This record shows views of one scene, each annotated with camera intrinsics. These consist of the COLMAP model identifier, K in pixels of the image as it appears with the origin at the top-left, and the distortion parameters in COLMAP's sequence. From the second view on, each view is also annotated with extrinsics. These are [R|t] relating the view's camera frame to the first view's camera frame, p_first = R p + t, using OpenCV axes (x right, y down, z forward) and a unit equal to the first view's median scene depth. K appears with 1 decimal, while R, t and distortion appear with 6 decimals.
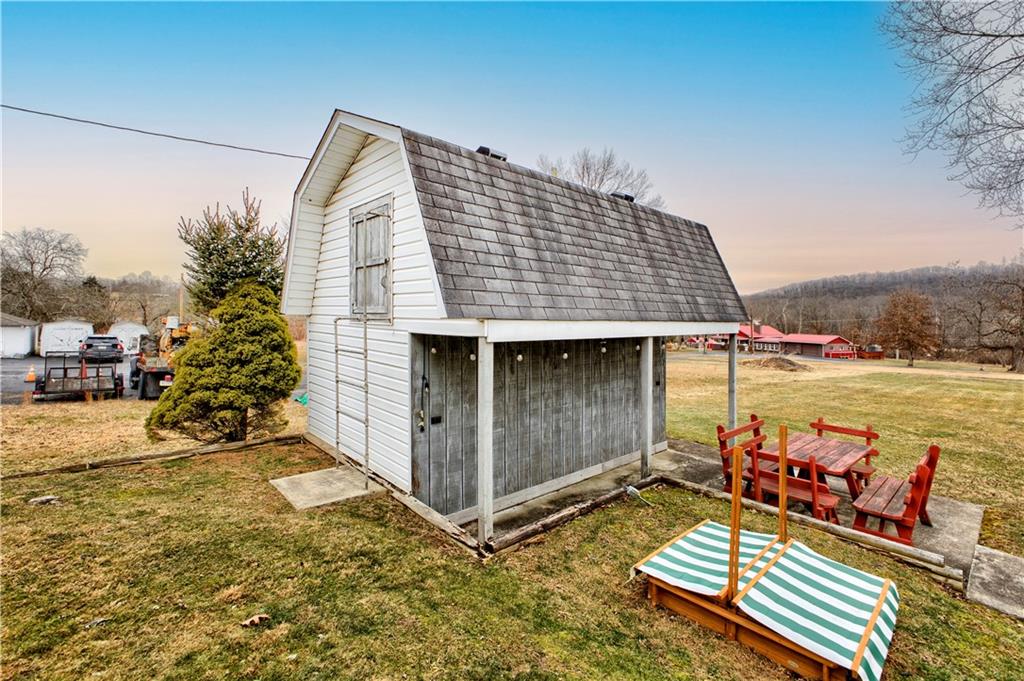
lens RADIAL K [[443.6, 0, 512.1], [0, 443.6, 332.1], [0, 0, 1]] dist [0.002615, -0.000806]
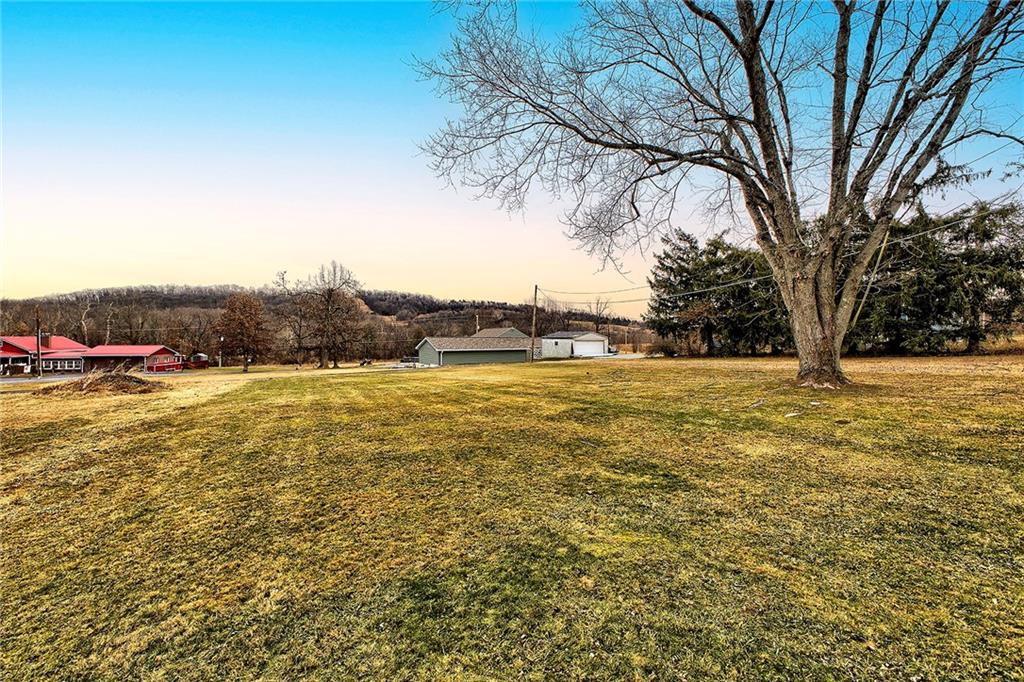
lens RADIAL K [[443.6, 0, 512.5], [0, 443.6, 333.4], [0, 0, 1]] dist [0.002615, -0.000806]
pose [[0.242099, -0.008090, 0.970218, 0.042626], [0.032662, 0.999466, 0.000184, 0.005776], [-0.969702, 0.031645, 0.242235, 0.099486]]
